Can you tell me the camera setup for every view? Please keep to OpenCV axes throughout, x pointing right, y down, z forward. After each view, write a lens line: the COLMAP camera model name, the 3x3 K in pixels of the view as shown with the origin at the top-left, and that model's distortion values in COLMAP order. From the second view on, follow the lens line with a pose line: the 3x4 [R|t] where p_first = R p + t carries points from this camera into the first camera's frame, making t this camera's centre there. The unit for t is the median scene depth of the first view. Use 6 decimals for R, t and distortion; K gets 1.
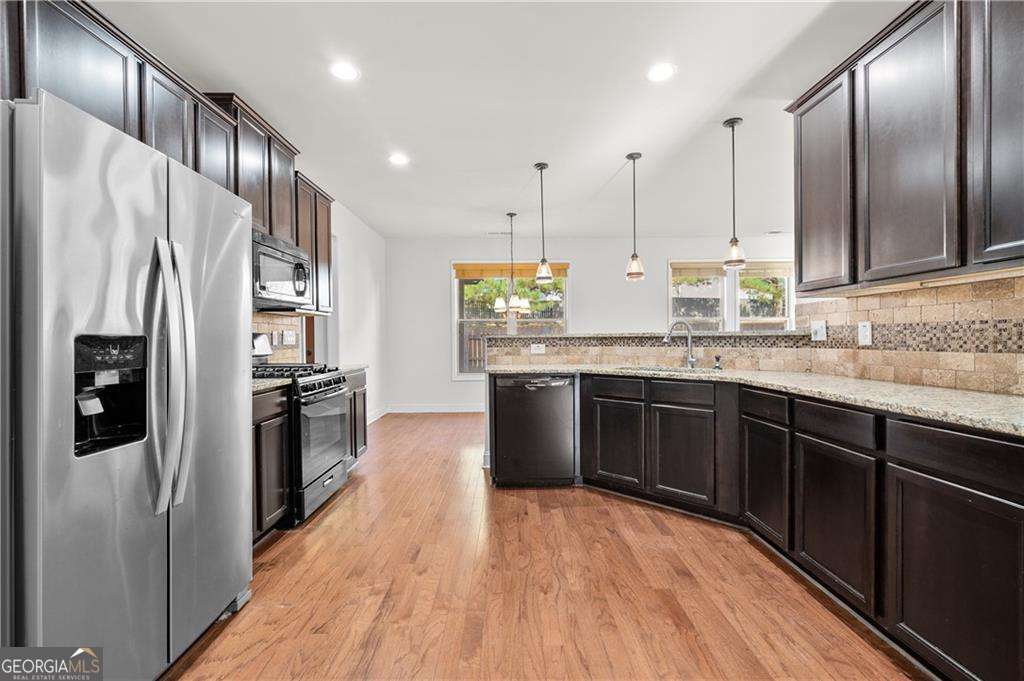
lens RADIAL K [[435.4, 0, 514.0], [0, 435.4, 341.4], [0, 0, 1]] dist [0.000443, -0.000324]
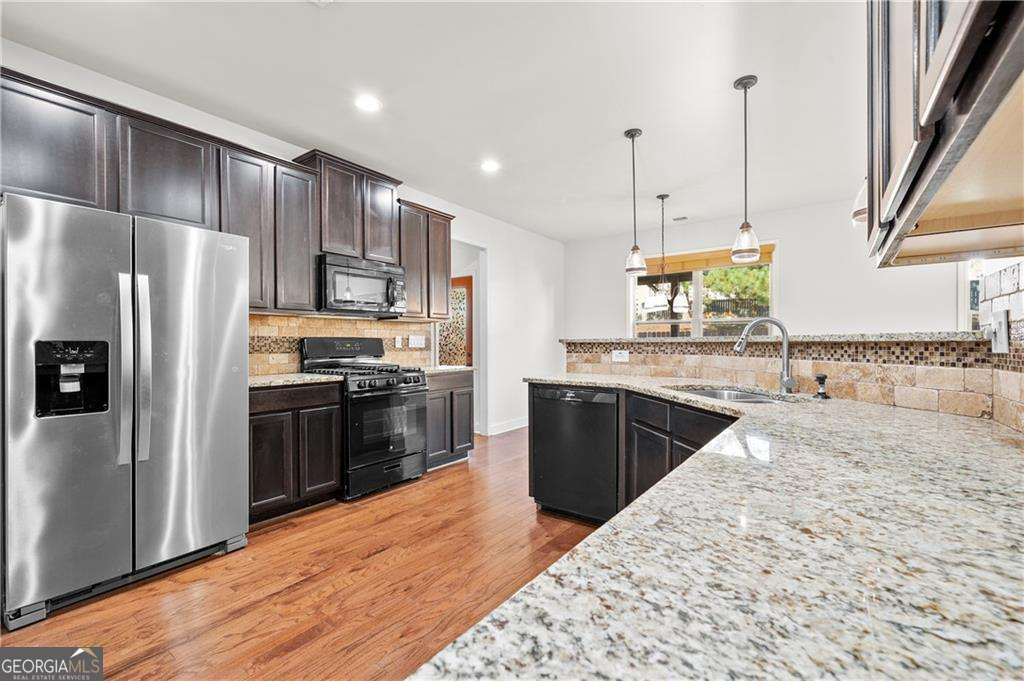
lens RADIAL K [[435.4, 0, 514.0], [0, 435.4, 341.4], [0, 0, 1]] dist [0.000443, -0.000324]
pose [[0.801906, 0.004259, -0.597436, 0.512004], [-0.007966, 0.999962, -0.003565, -0.008071], [0.597398, 0.007618, 0.801909, 0.285880]]
